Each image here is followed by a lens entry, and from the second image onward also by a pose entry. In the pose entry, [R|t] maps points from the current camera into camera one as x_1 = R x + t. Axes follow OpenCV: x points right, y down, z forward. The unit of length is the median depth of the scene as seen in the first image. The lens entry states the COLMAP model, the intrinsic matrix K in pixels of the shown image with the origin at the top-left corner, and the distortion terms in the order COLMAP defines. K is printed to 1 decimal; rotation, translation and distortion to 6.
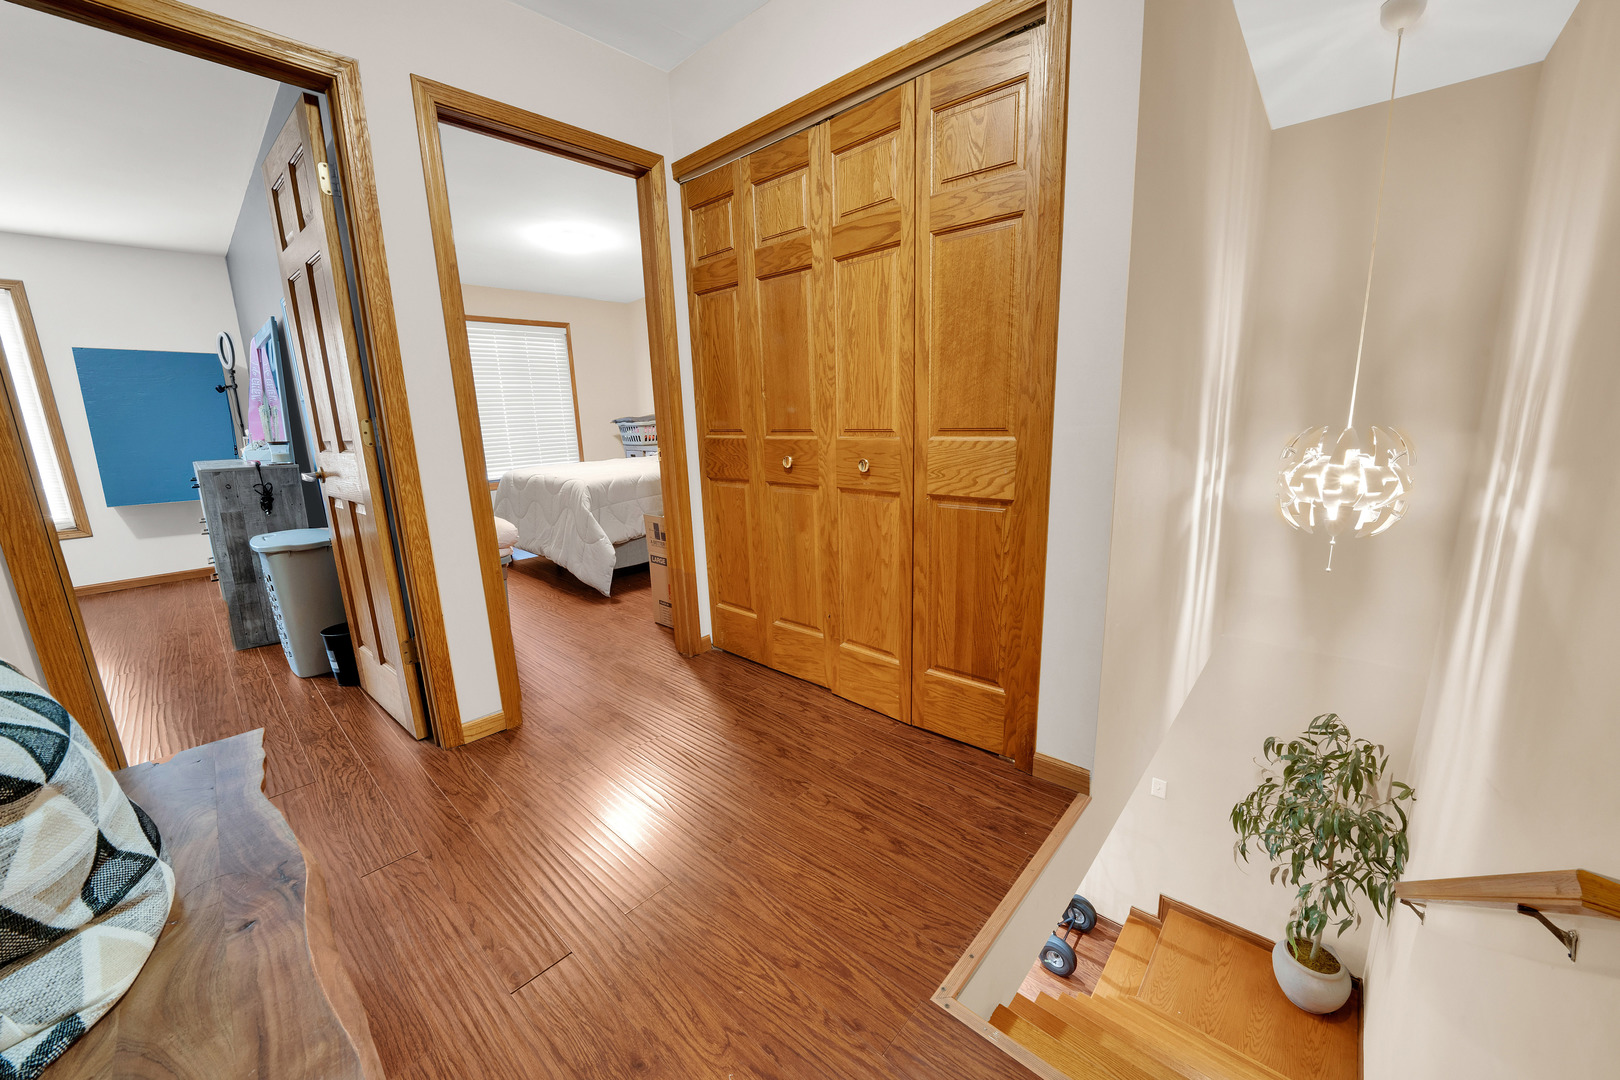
lens RADIAL K [[627.8, 0, 802.1], [0, 627.8, 541.7], [0, 0, 1]] dist [-0.003339, -0.000717]
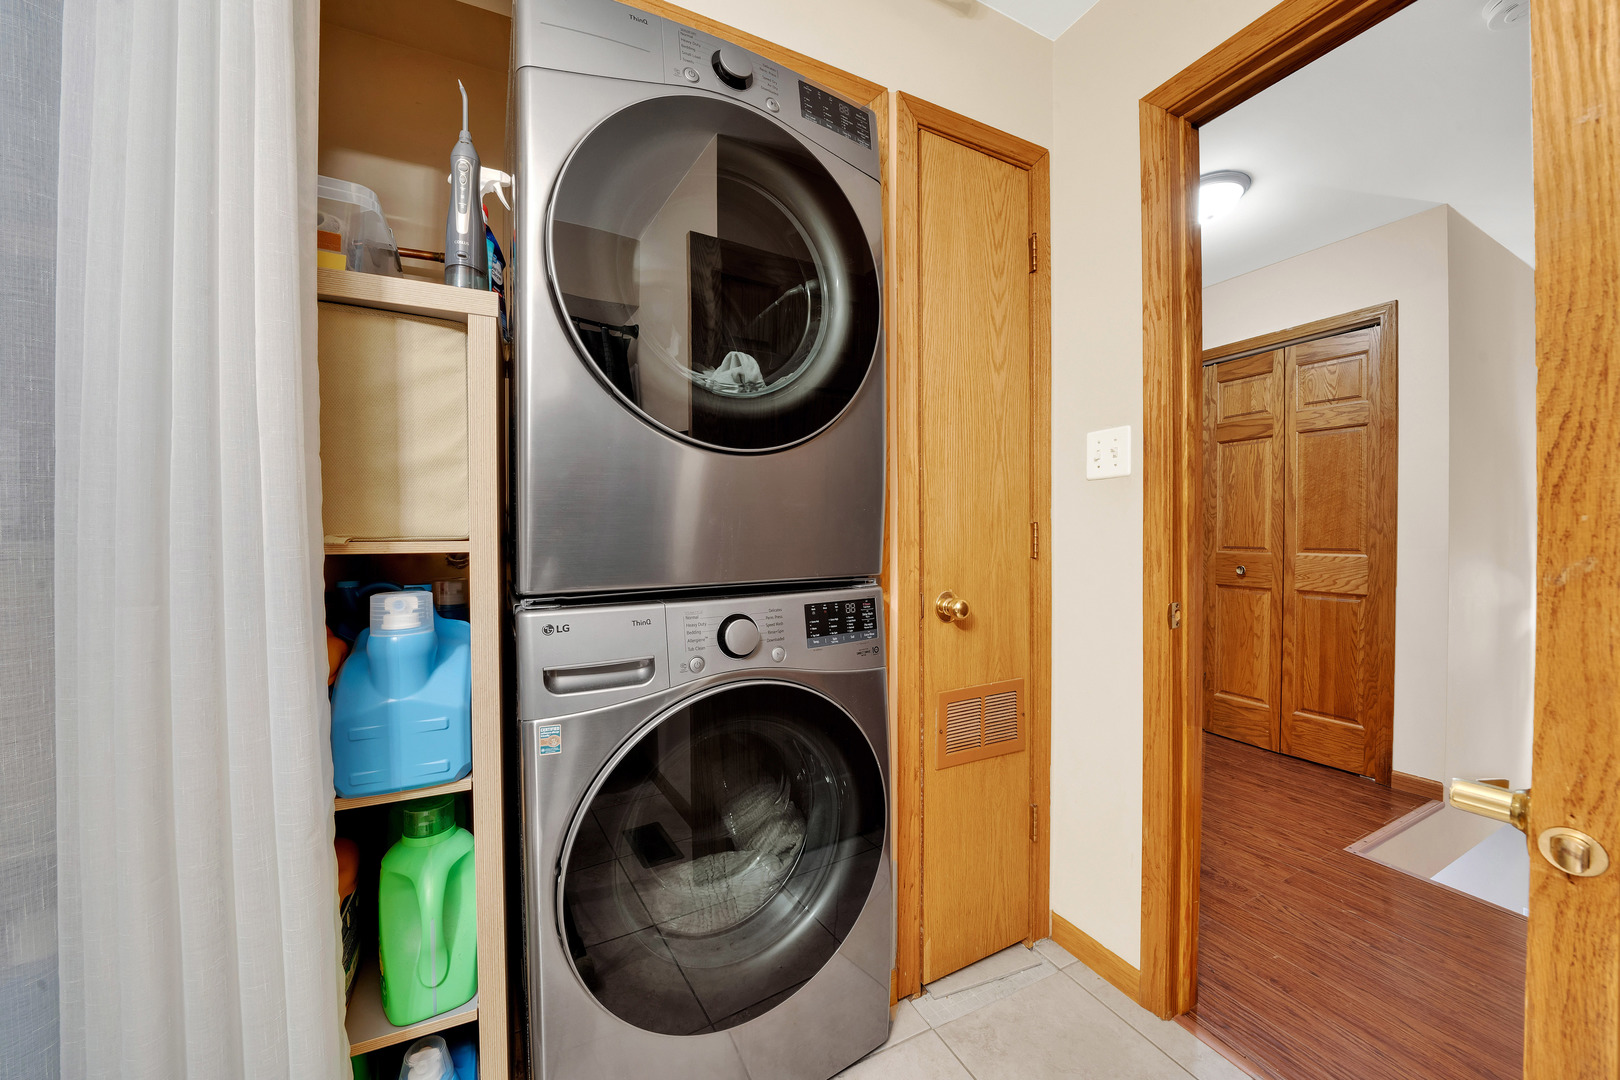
lens RADIAL K [[627.8, 0, 816.7], [0, 627.8, 537.1], [0, 0, 1]] dist [-0.003339, -0.000717]
pose [[0.943623, 0.033070, -0.329367, -0.413751], [-0.092966, 0.981427, -0.167804, 0.168244], [0.317701, 0.188964, 0.929171, -0.841596]]
